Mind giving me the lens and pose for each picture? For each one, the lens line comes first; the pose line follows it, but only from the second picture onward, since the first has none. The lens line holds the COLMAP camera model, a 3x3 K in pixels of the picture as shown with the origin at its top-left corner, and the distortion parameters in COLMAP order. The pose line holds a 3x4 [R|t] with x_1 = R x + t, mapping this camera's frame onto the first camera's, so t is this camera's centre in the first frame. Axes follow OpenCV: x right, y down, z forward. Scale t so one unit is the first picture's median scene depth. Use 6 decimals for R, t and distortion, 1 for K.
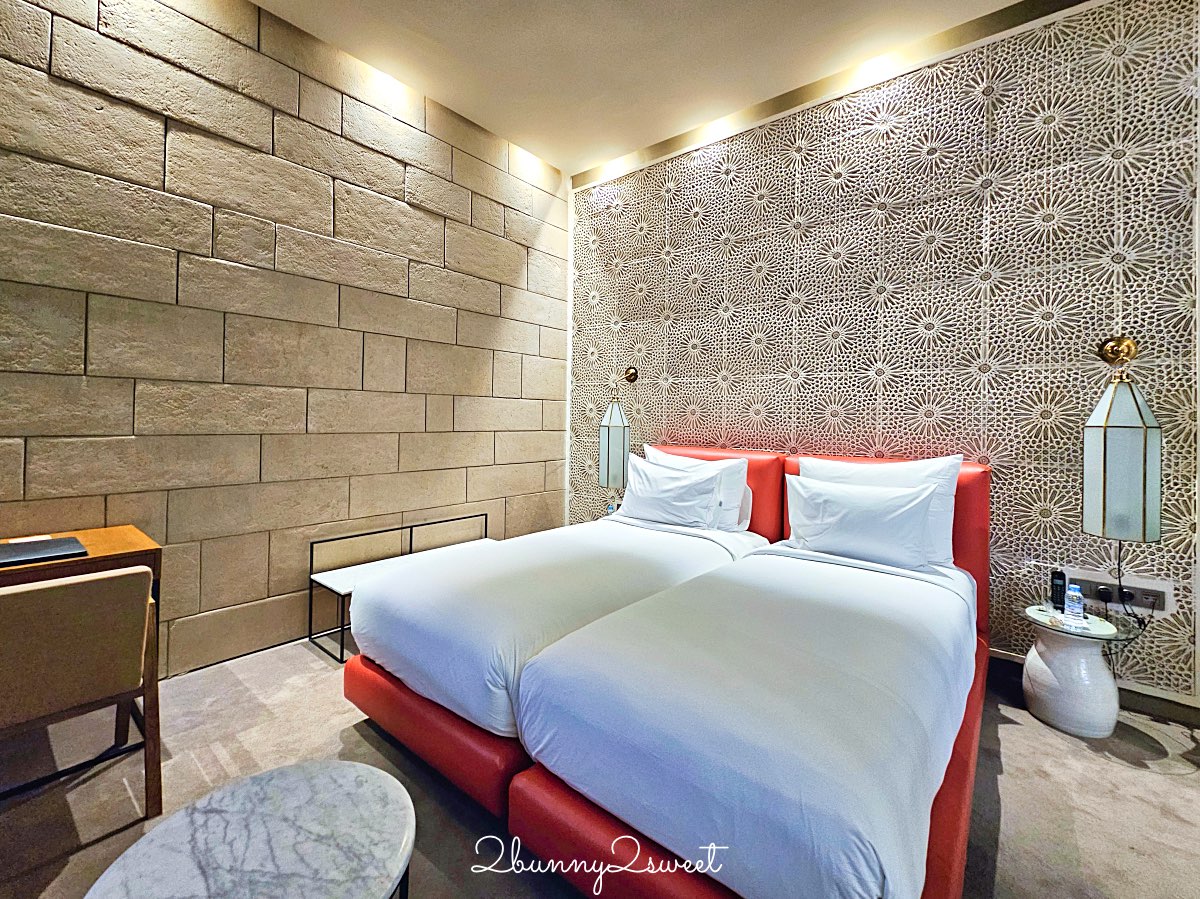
lens RADIAL K [[513.3, 0, 602.7], [0, 513.3, 412.9], [0, 0, 1]] dist [-0.001193, -0.000411]
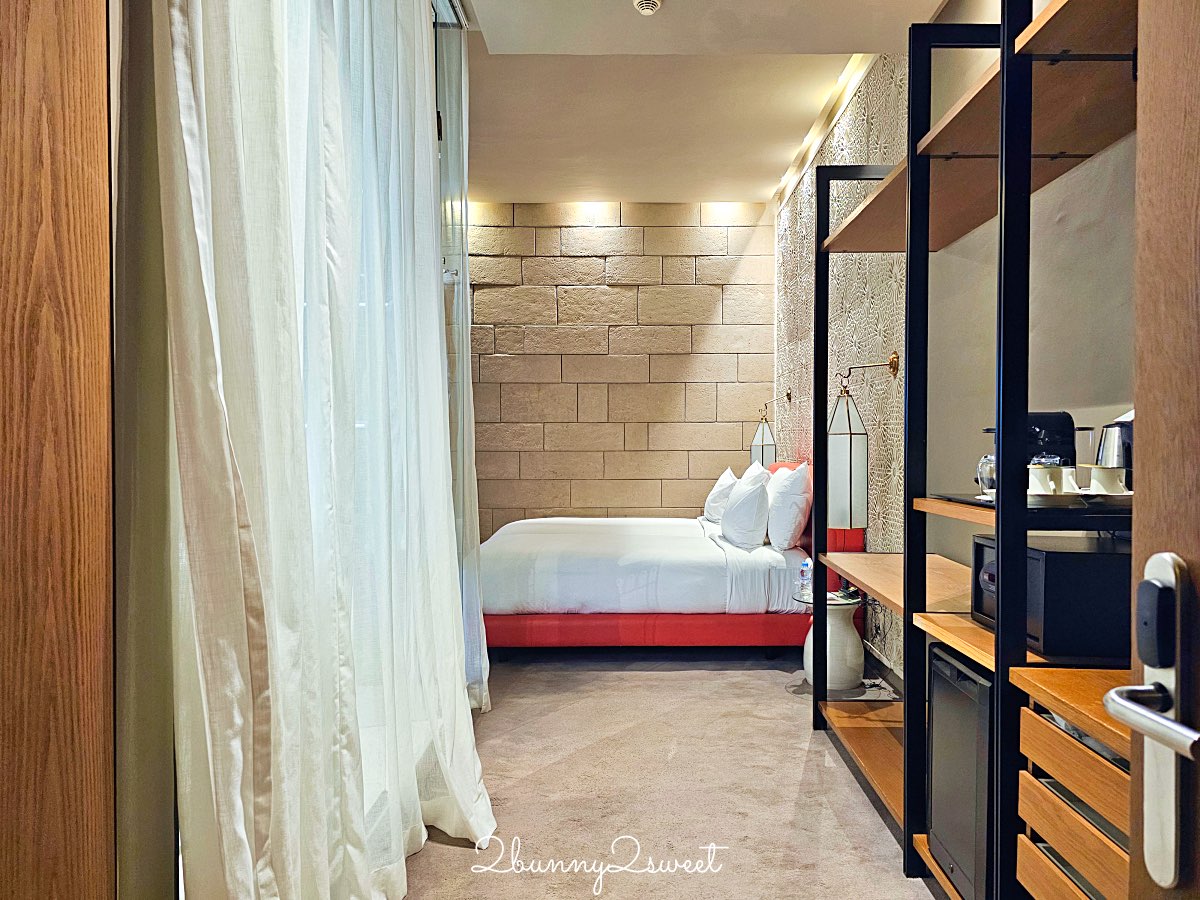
lens RADIAL K [[828.0, 0, 600.0], [0, 828.0, 450.0], [0, 0, 1]] dist [0.077156, -0.088823]
pose [[0.618006, -0.012739, -0.786070, 1.440022], [0.021779, 0.999762, 0.000921, 0.034611], [0.785871, -0.017689, 0.618137, -0.428589]]
